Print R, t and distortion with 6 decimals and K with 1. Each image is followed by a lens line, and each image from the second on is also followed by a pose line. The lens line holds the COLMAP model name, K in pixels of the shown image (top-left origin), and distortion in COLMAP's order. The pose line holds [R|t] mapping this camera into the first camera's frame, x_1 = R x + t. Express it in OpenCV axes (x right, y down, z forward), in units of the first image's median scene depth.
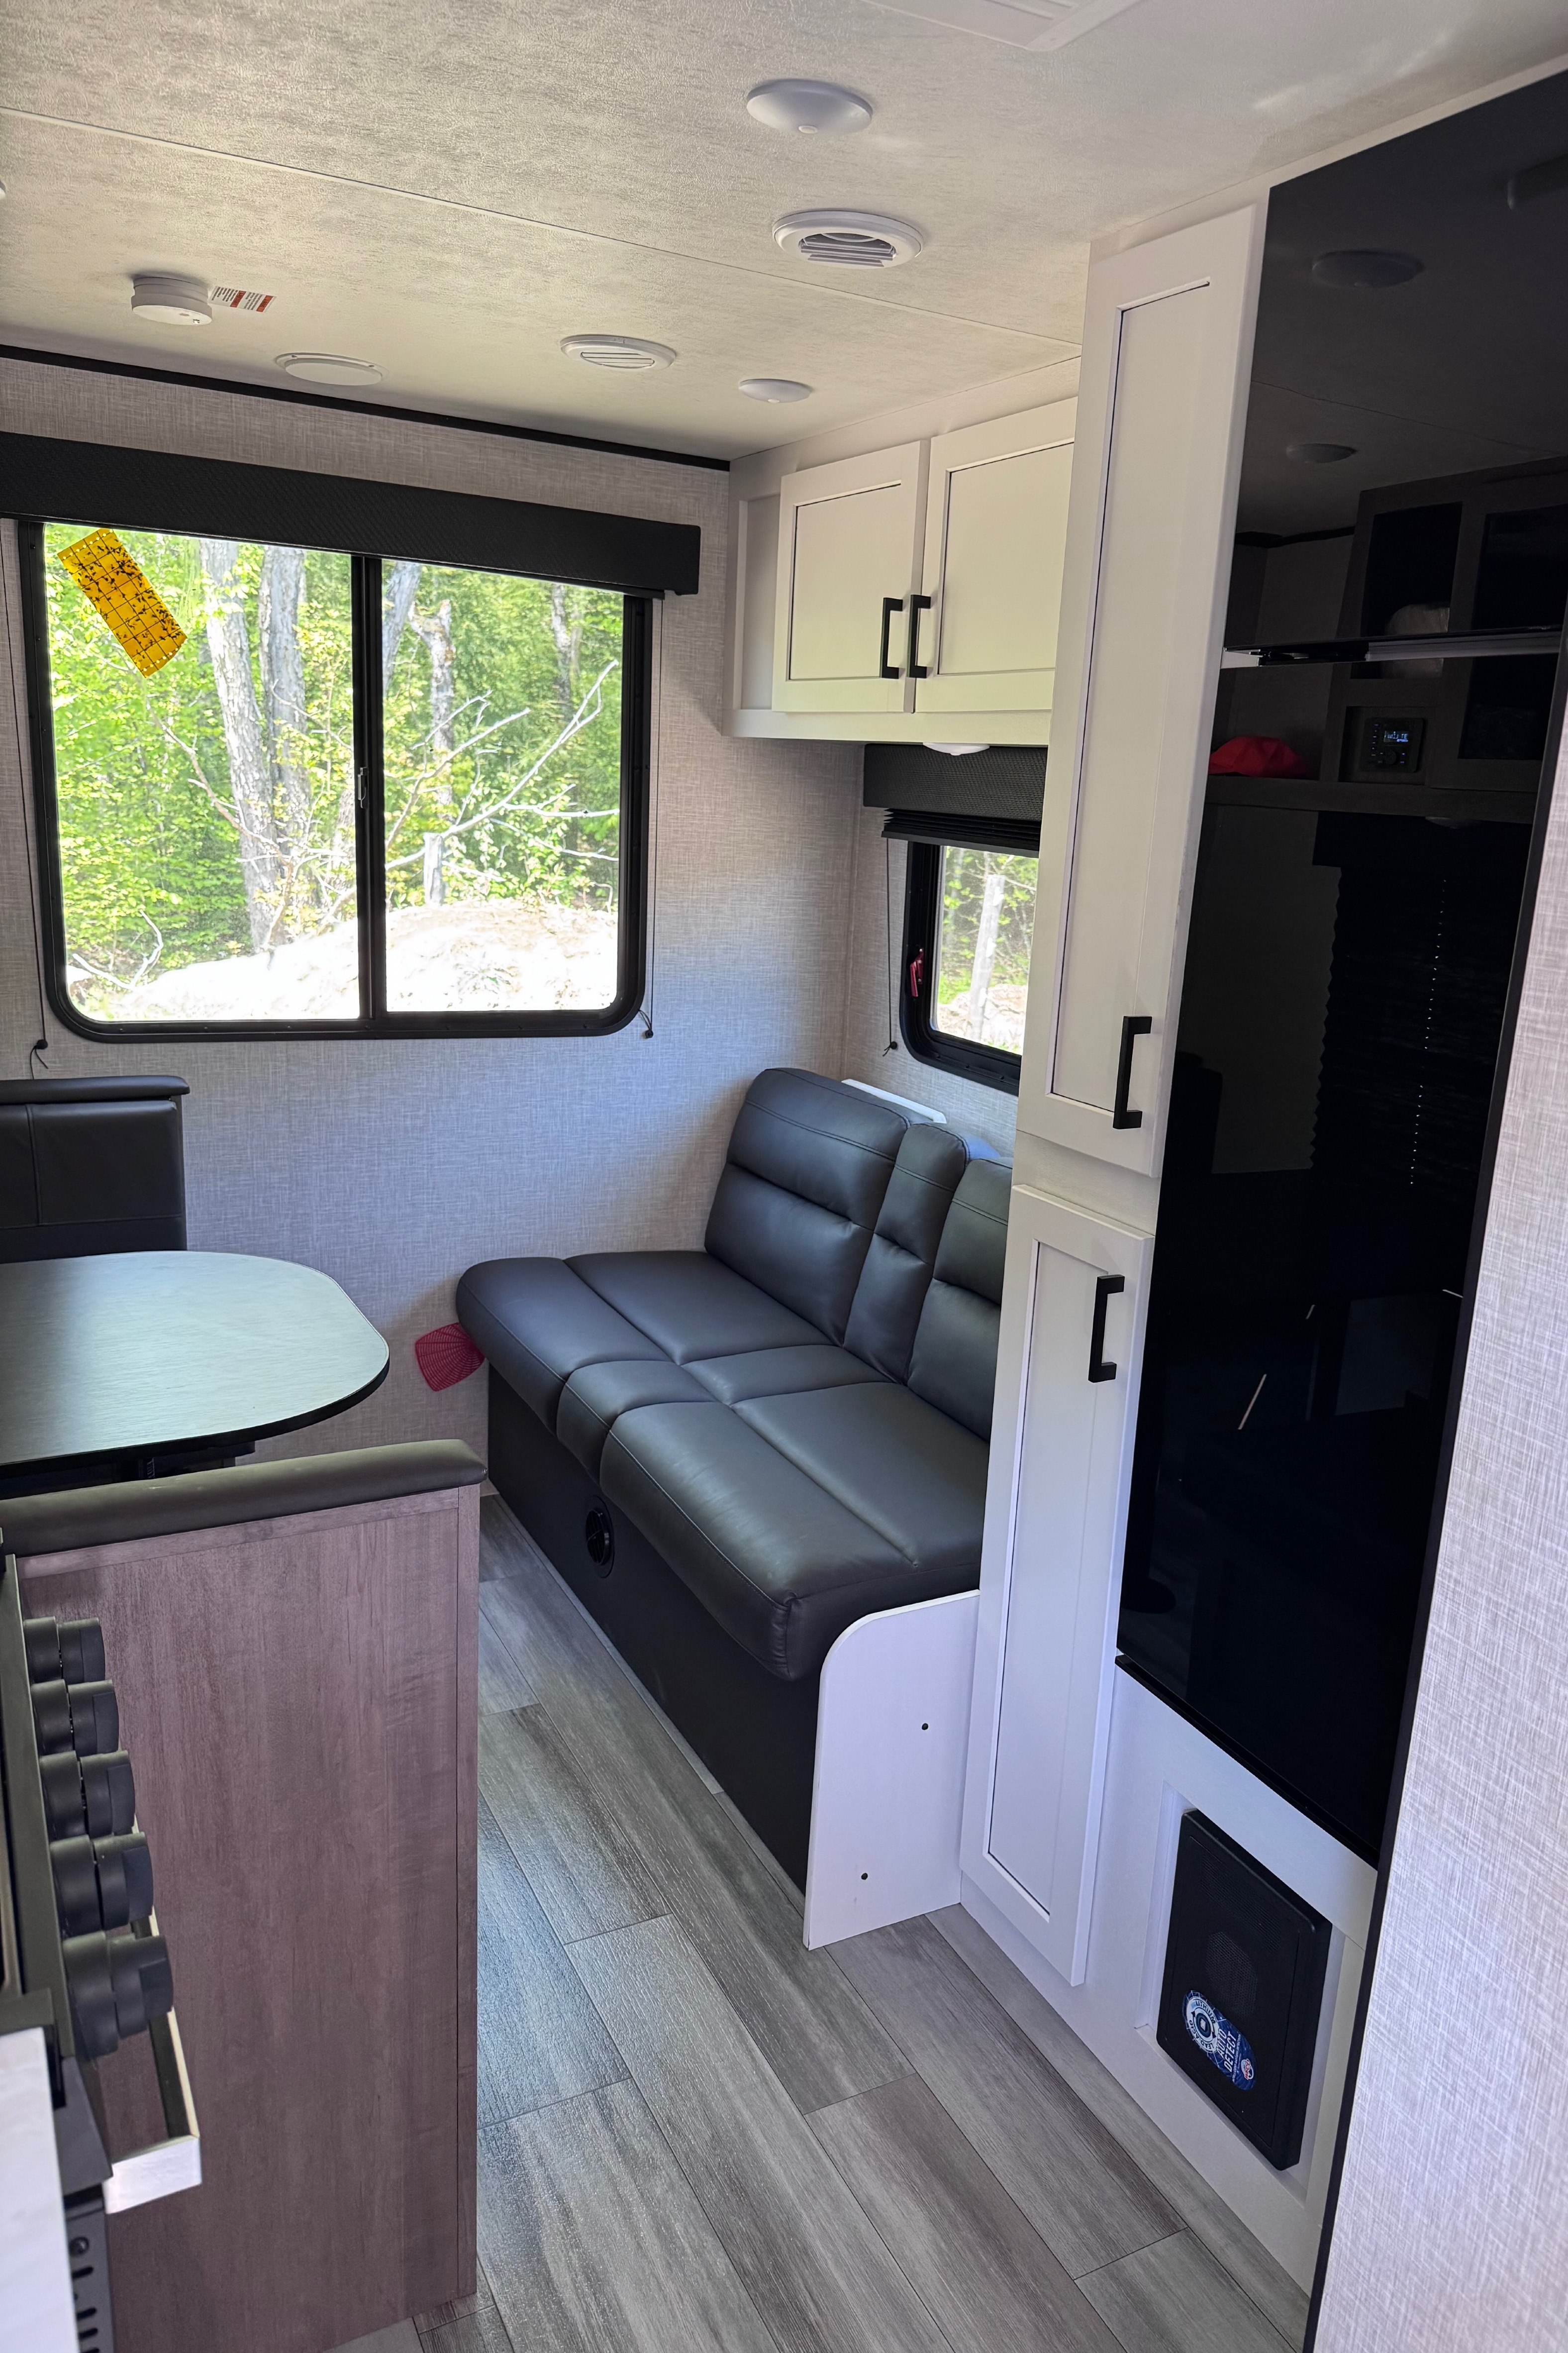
lens RADIAL K [[1636.6, 0, 788.4], [0, 1636.6, 1184.3], [0, 0, 1]] dist [0.114192, -0.136646]
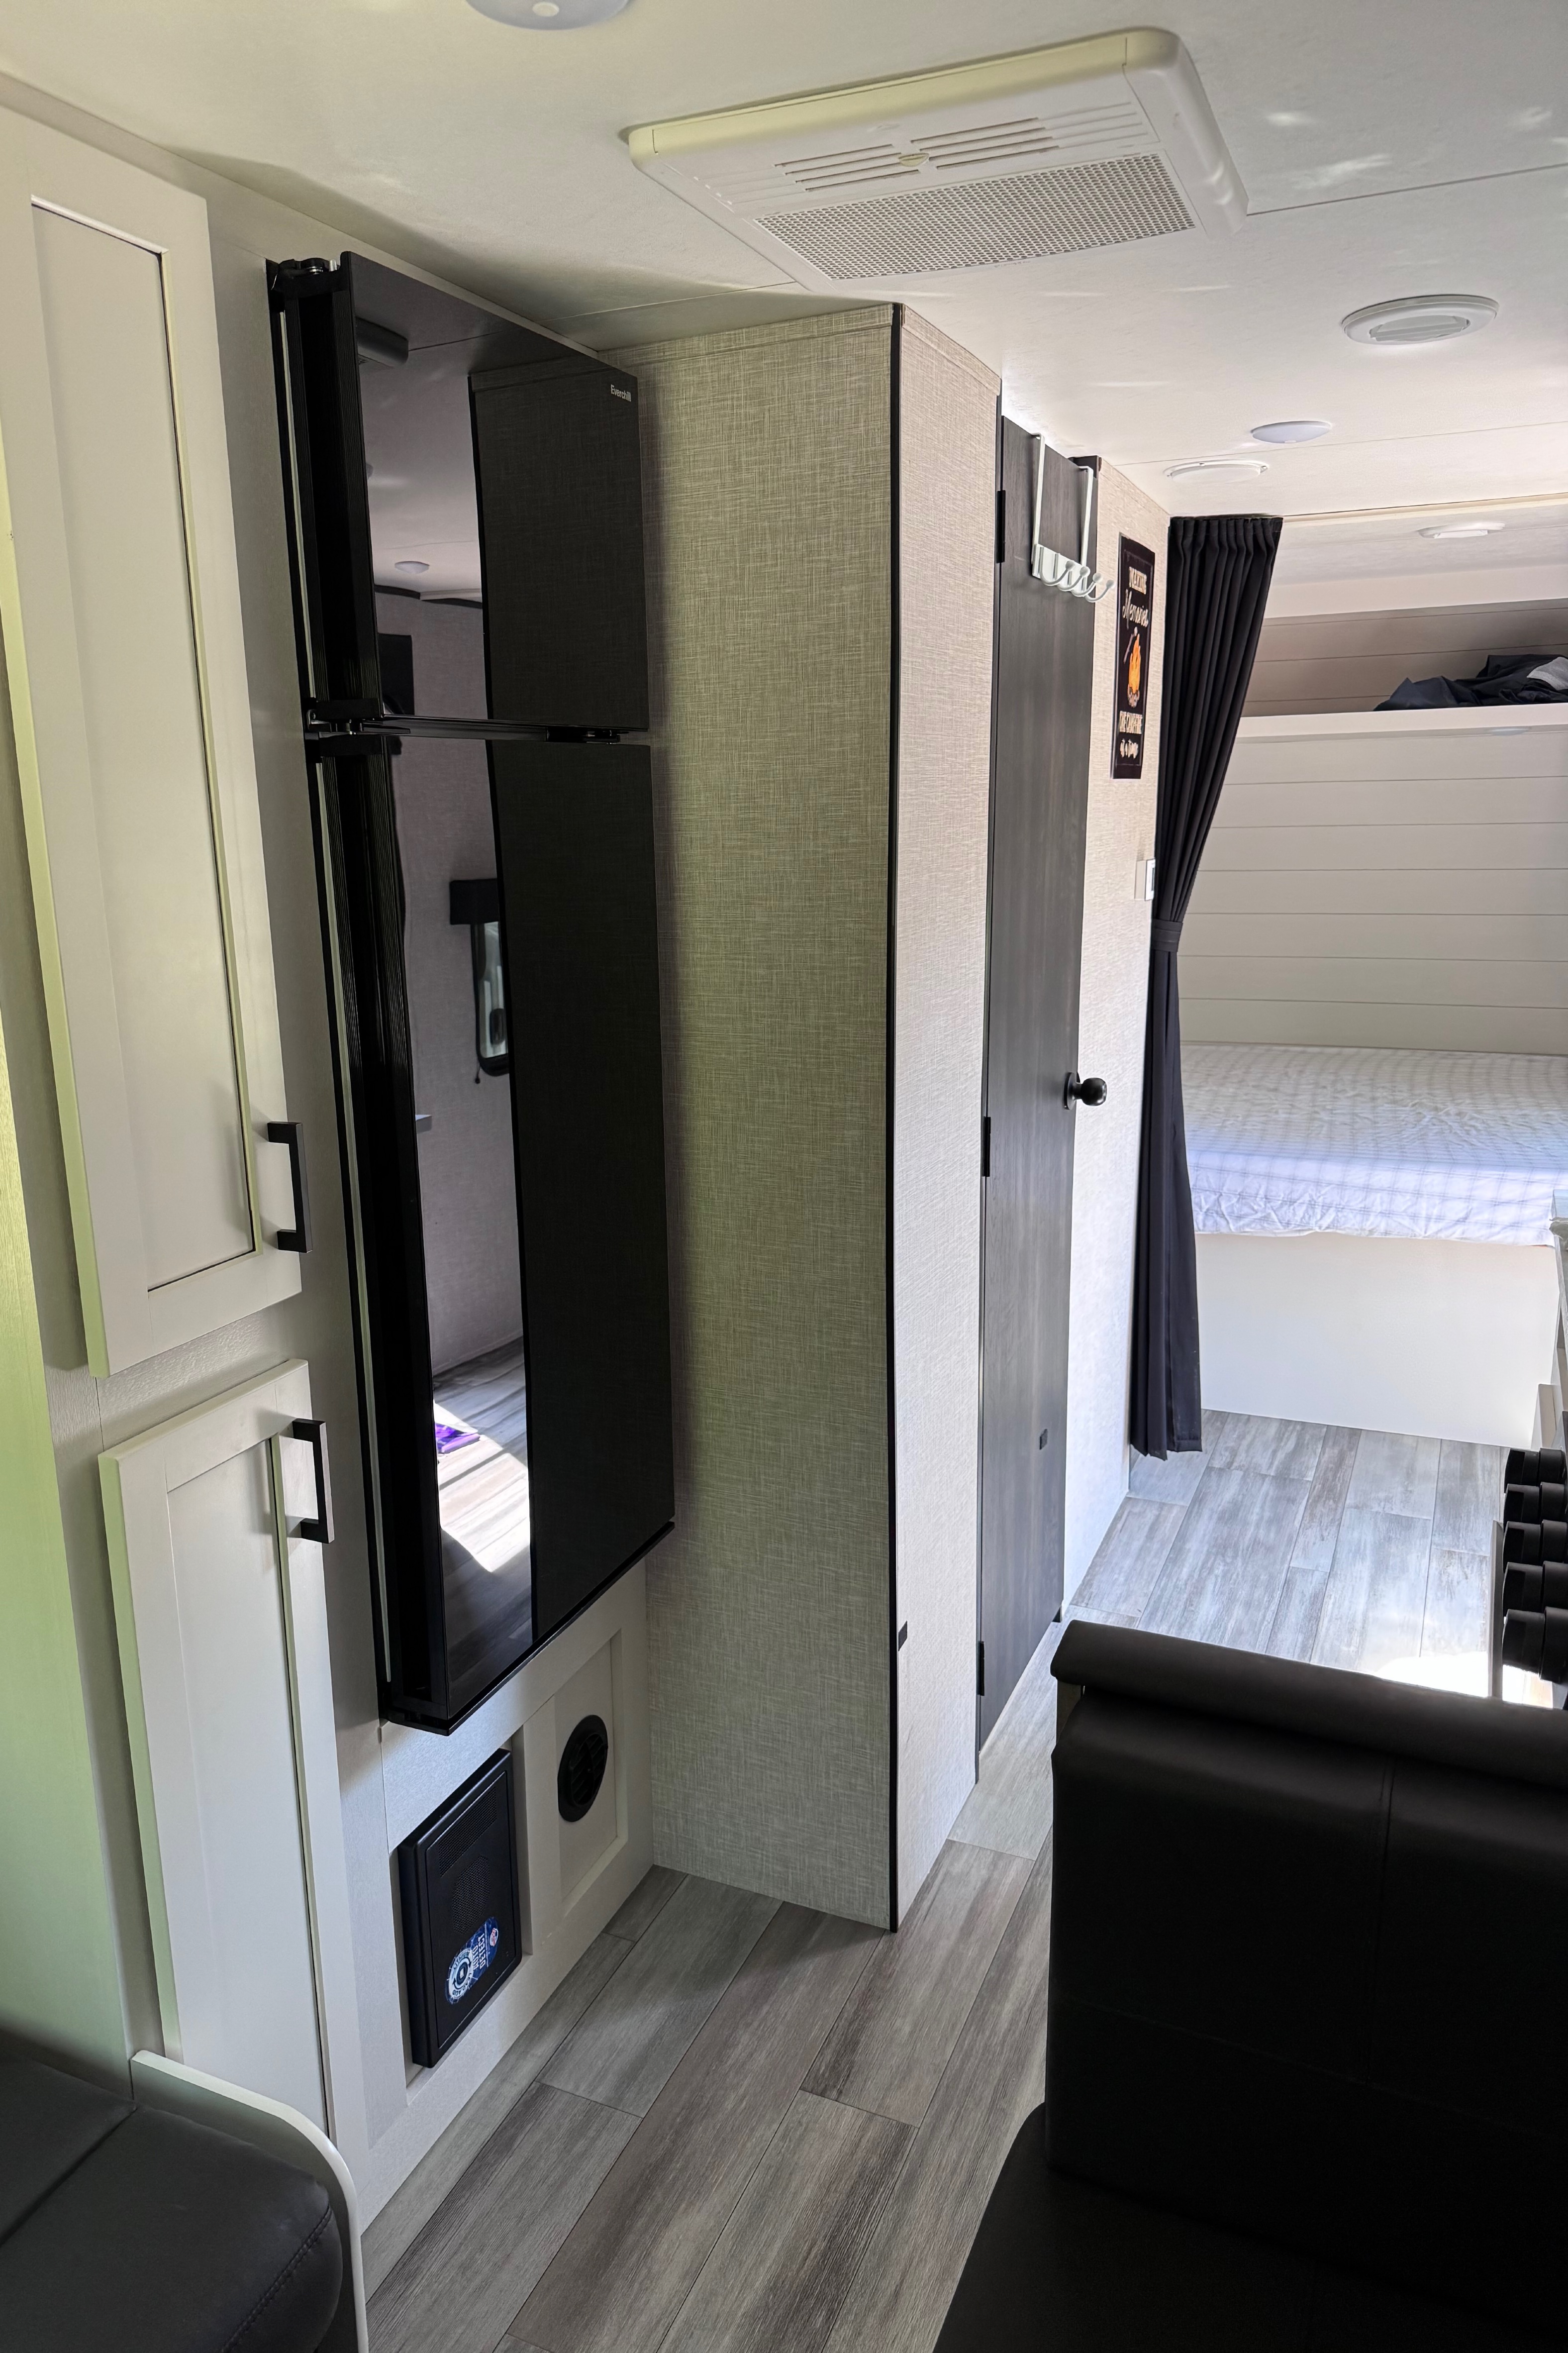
lens RADIAL K [[1636.6, 0, 788.4], [0, 1636.6, 1184.3], [0, 0, 1]] dist [0.114192, -0.136646]
pose [[-0.640388, -0.222708, 0.735054, -0.382680], [0.173961, 0.890108, 0.421243, -0.249307], [-0.748091, 0.397630, -0.531272, 0.814559]]
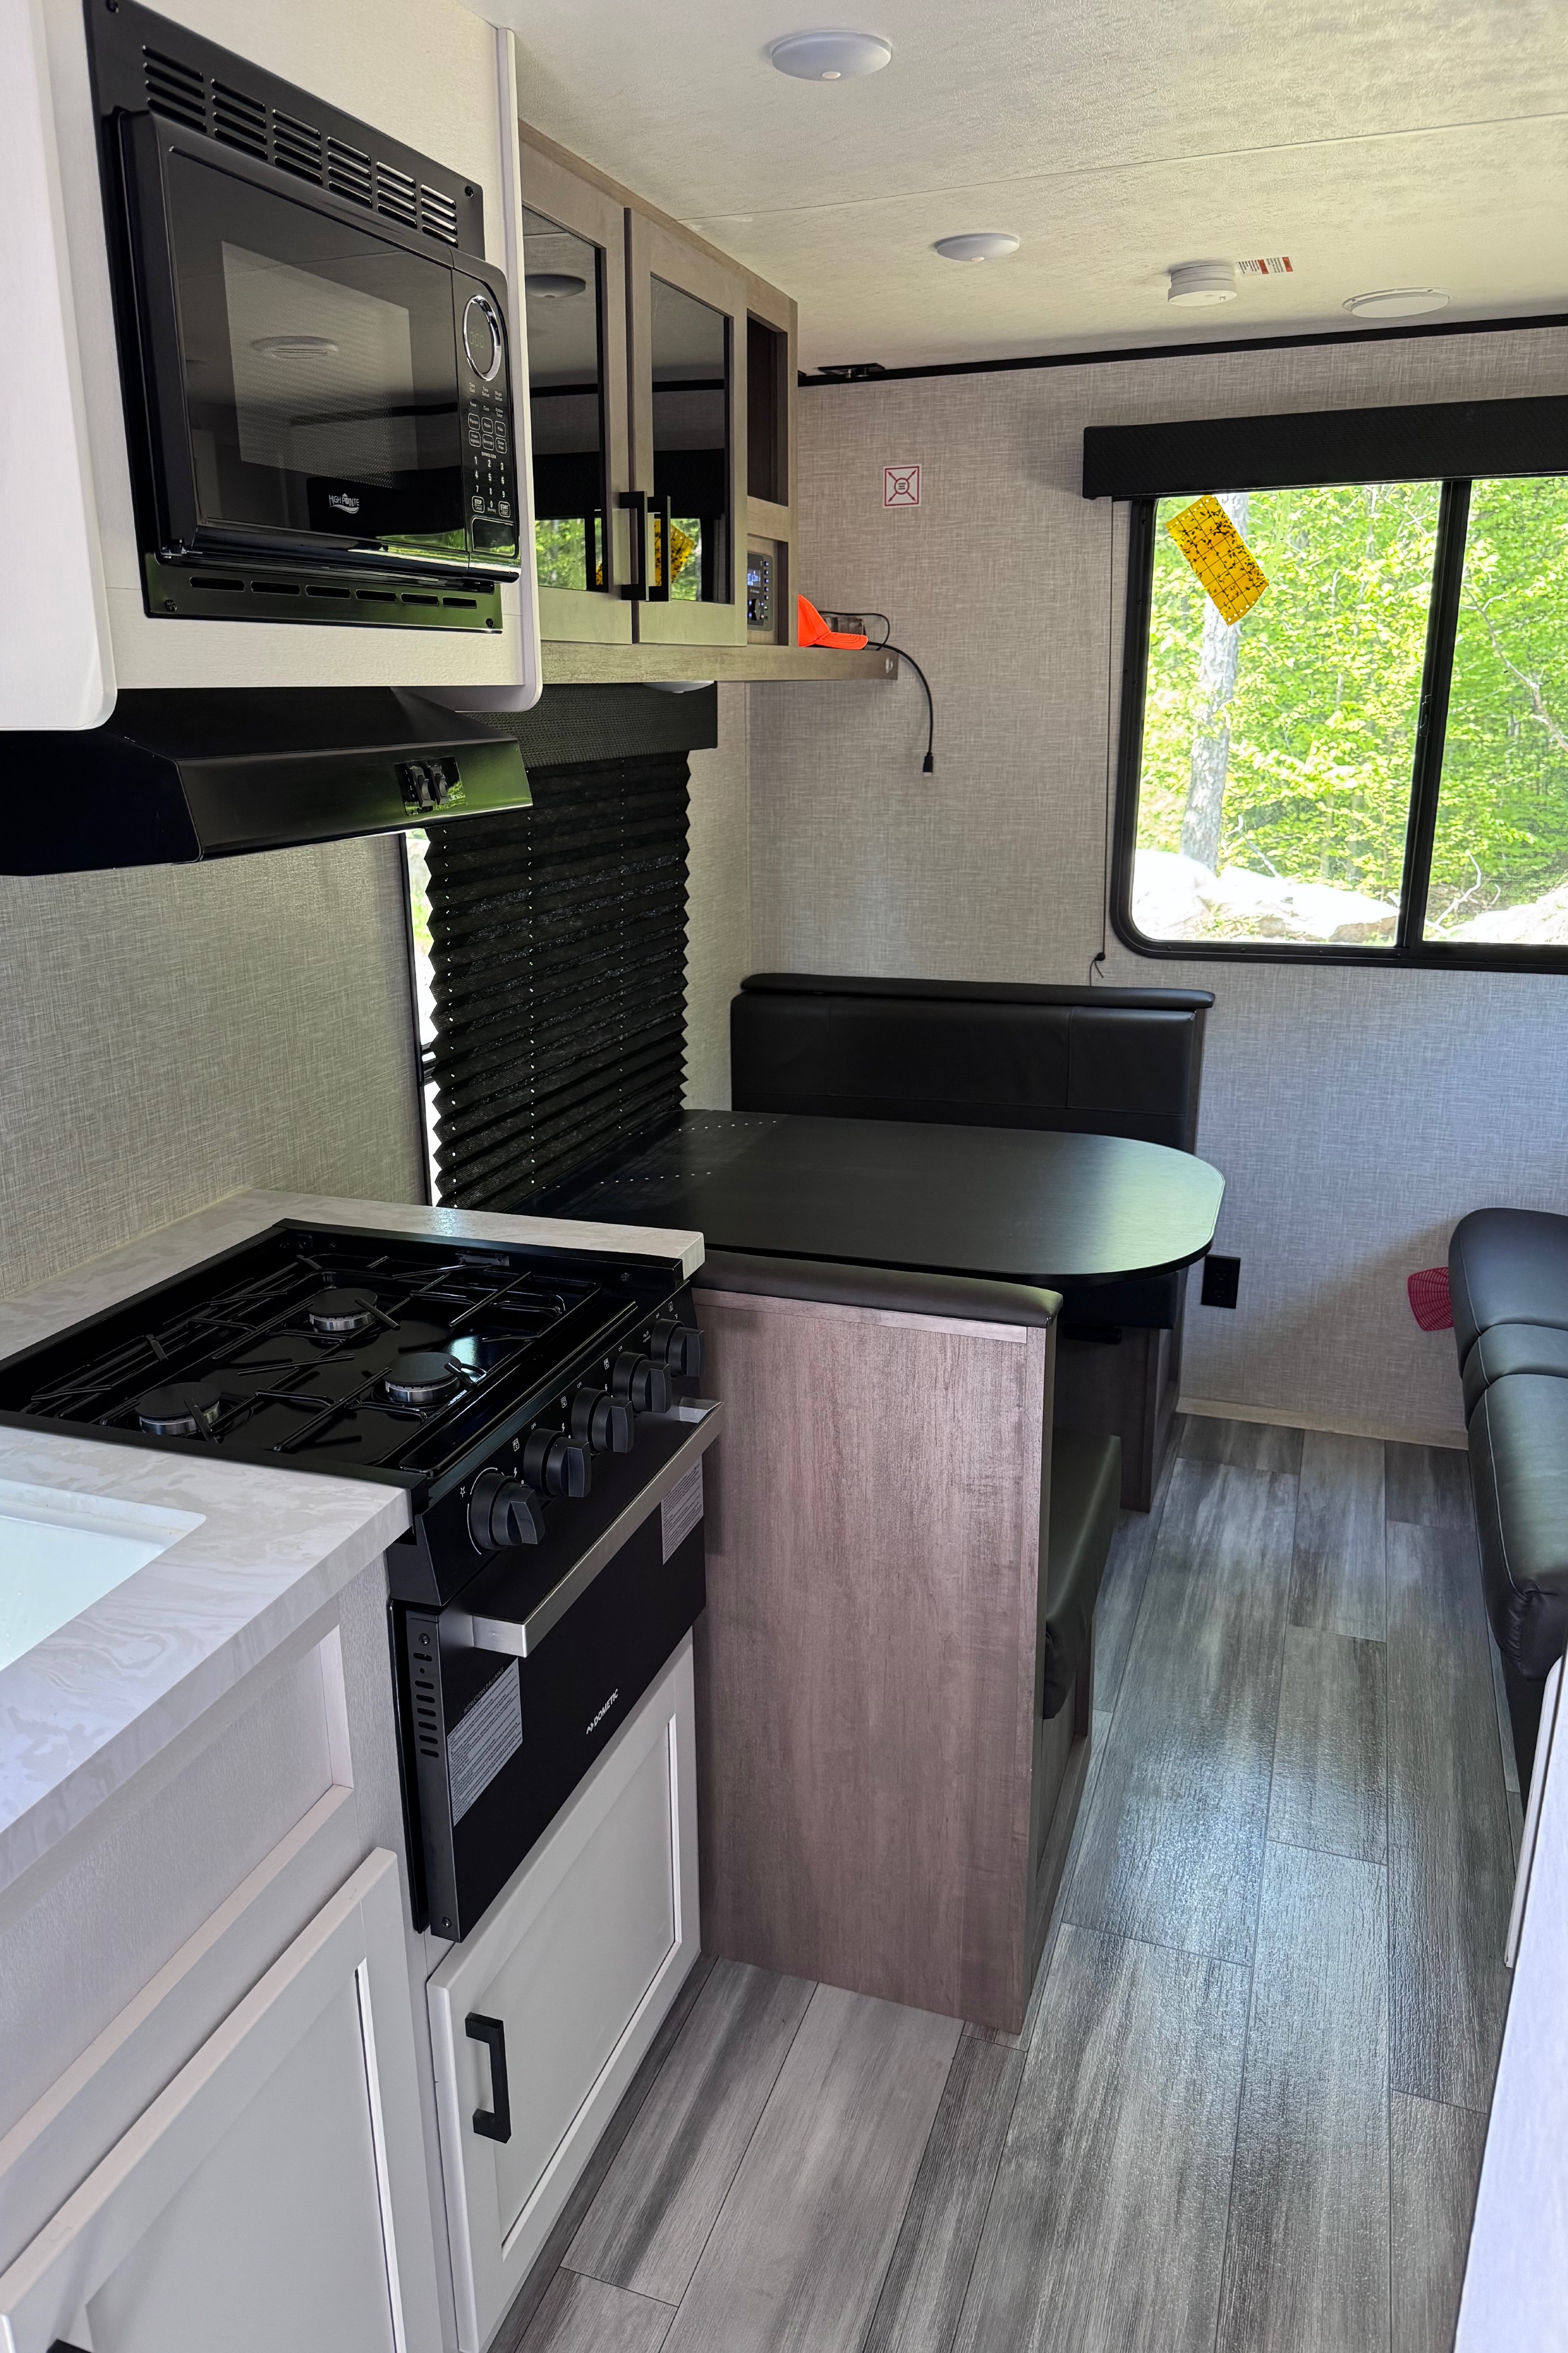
lens RADIAL K [[1609.8, 0, 773.6], [0, 1609.8, 1171.5], [0, 0, 1]] dist [0.196335, -0.318754]
pose [[0.676222, 0.149045, -0.721463, 0.262598], [-0.131734, 0.988000, 0.080634, 0.004506], [0.724824, 0.040515, 0.687742, 0.045497]]
